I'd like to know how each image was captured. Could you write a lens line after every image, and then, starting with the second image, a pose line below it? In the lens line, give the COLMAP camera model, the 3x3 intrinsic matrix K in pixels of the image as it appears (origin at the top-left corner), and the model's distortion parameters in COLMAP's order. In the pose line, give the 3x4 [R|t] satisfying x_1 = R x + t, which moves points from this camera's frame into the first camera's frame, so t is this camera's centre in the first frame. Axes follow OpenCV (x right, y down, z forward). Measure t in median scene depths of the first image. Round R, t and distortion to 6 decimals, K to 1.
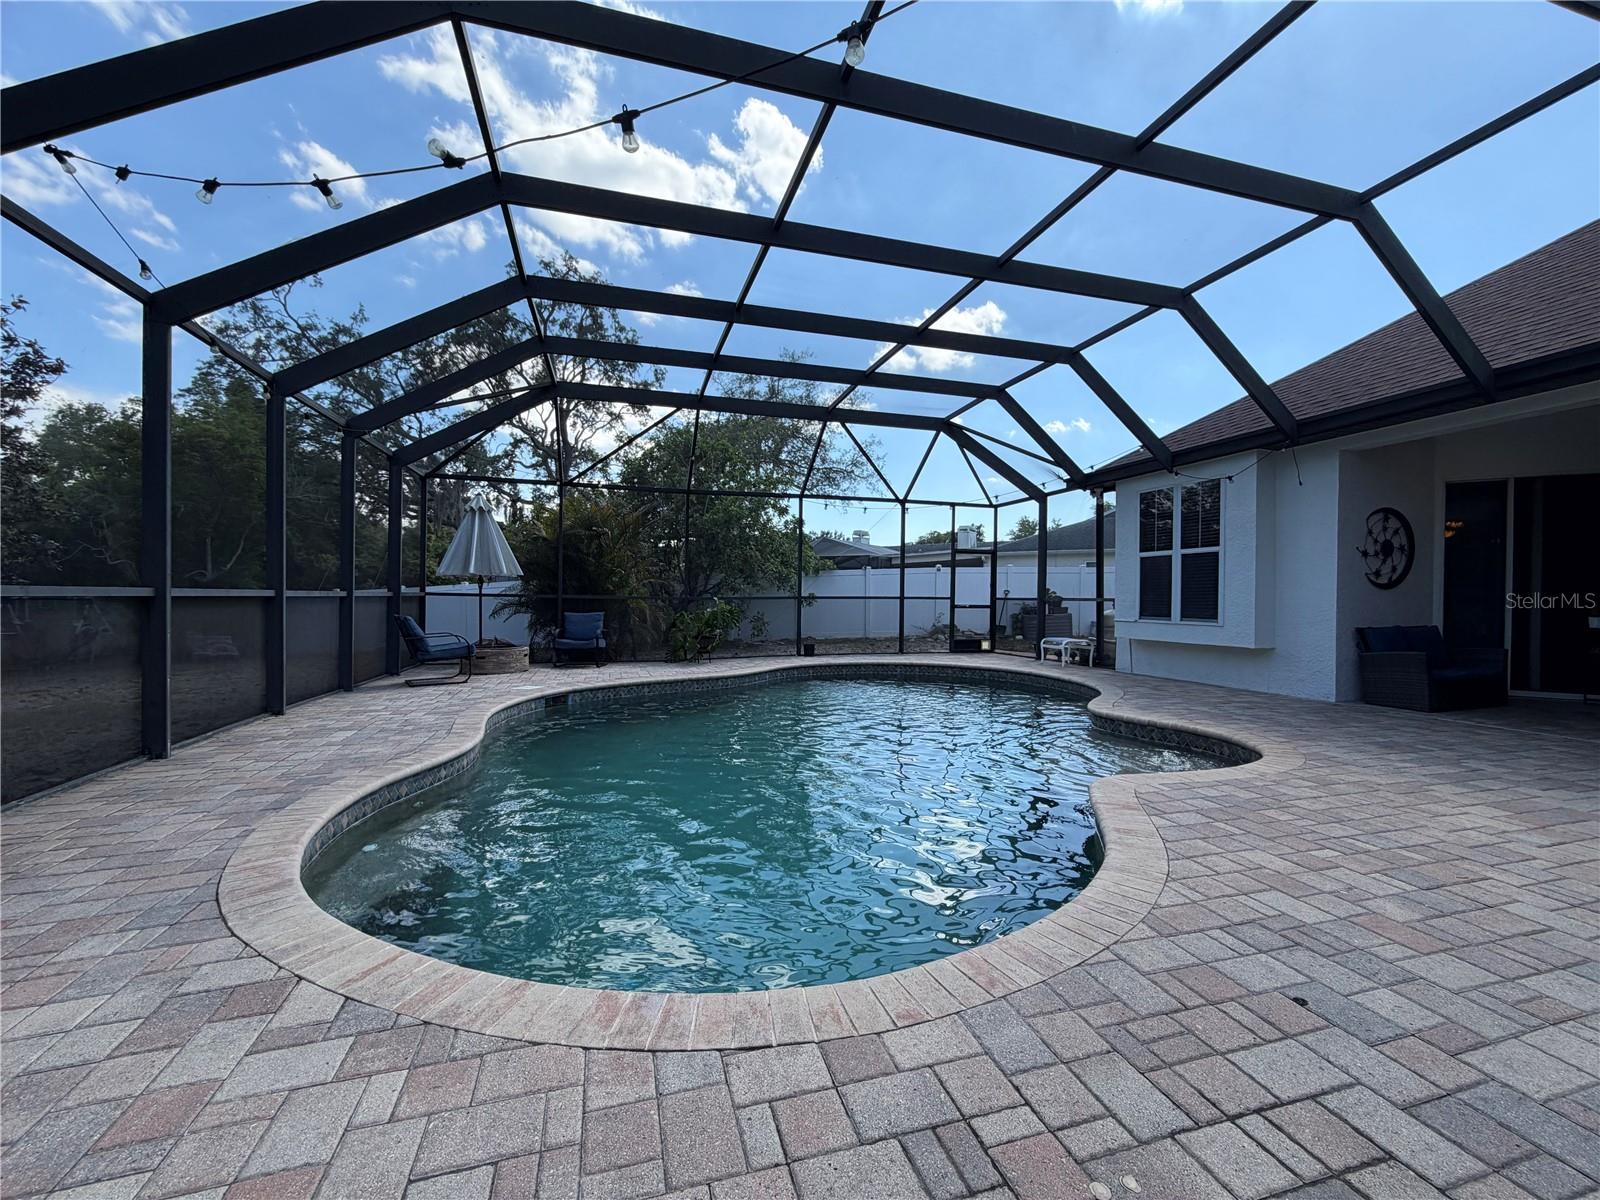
lens RADIAL K [[639.2, 0, 799.2], [0, 639.2, 602.9], [0, 0, 1]] dist [0.000633, -0.000125]
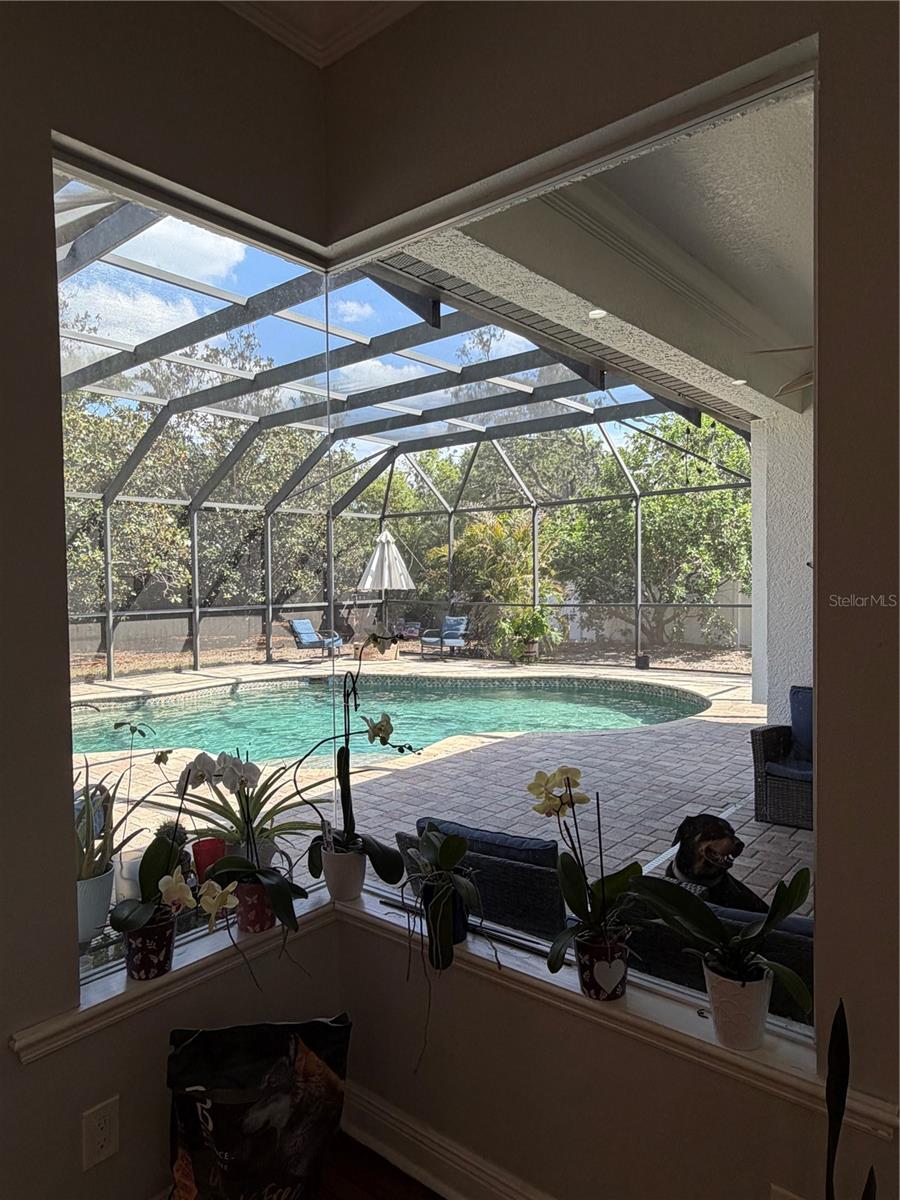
lens RADIAL K [[764.0, 0, 452.4], [0, 764.0, 602.3], [0, 0, 1]] dist [-0.002096, 0.000509]
pose [[0.553990, 0.011950, -0.832437, 1.289373], [0.011679, 0.999687, 0.022123, -0.066907], [0.832441, -0.021978, 0.553677, 0.267069]]
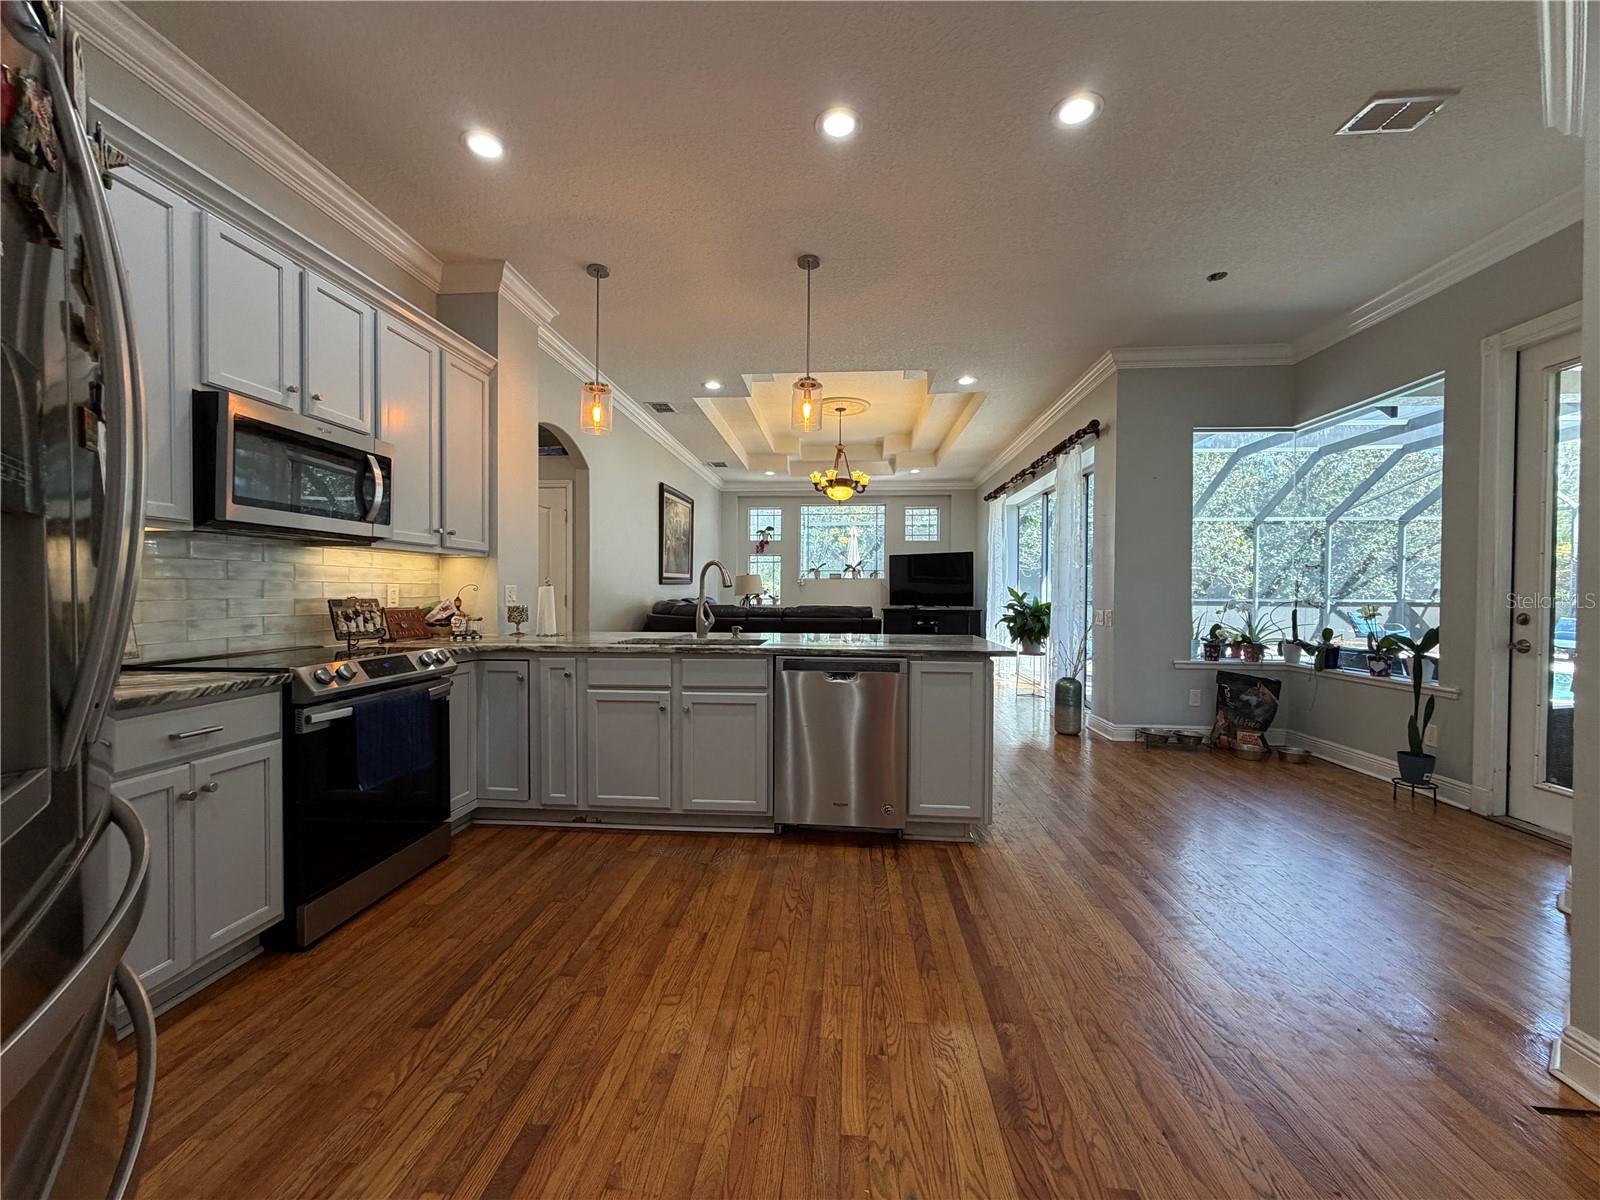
lens RADIAL K [[639.2, 0, 793.9], [0, 639.2, 599.3], [0, 0, 1]] dist [0.000633, -0.000125]
pose [[-0.366072, 0.001853, -0.930585, 1.856007], [-0.014879, 0.999859, 0.007844, -0.010444], [0.930468, 0.016717, -0.365992, 0.147388]]
